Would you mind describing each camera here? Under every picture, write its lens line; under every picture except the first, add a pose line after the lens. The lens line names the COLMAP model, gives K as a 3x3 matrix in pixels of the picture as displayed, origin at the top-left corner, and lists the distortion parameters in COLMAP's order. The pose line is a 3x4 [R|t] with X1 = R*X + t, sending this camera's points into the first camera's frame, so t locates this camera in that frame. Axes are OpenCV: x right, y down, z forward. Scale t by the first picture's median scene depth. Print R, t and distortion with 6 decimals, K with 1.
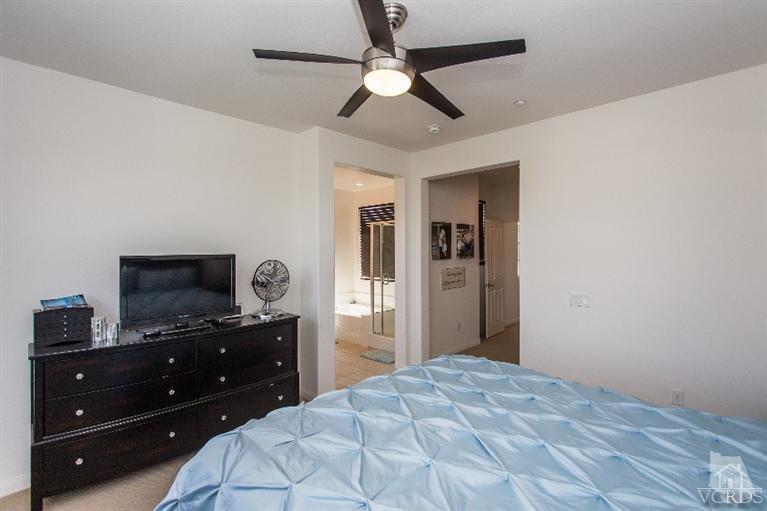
lens RADIAL K [[368.2, 0, 382.7], [0, 368.2, 253.4], [0, 0, 1]] dist [0.022260, -0.000431]
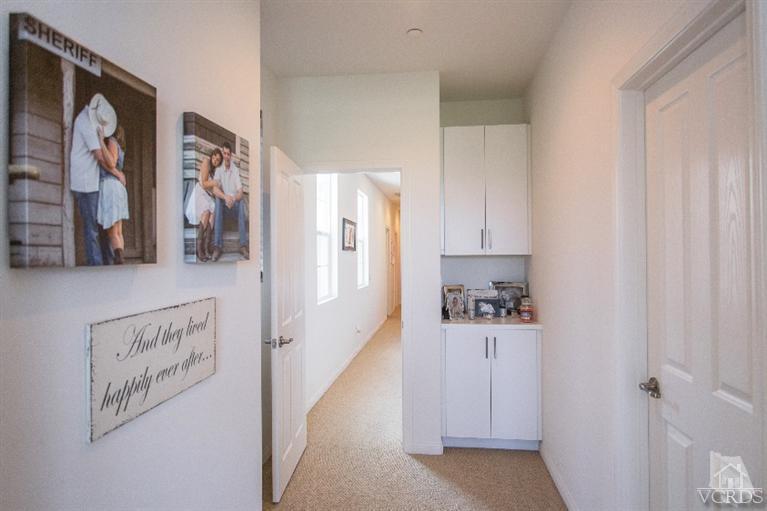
lens RADIAL K [[442.2, 0, 387.3], [0, 442.2, 254.5], [0, 0, 1]] dist [-0.000933, -0.000878]
pose [[0.793280, 0.002717, 0.608851, 0.135760], [0.007373, 0.999874, -0.014069, 0.013161], [-0.608812, 0.015649, 0.793160, 0.712985]]
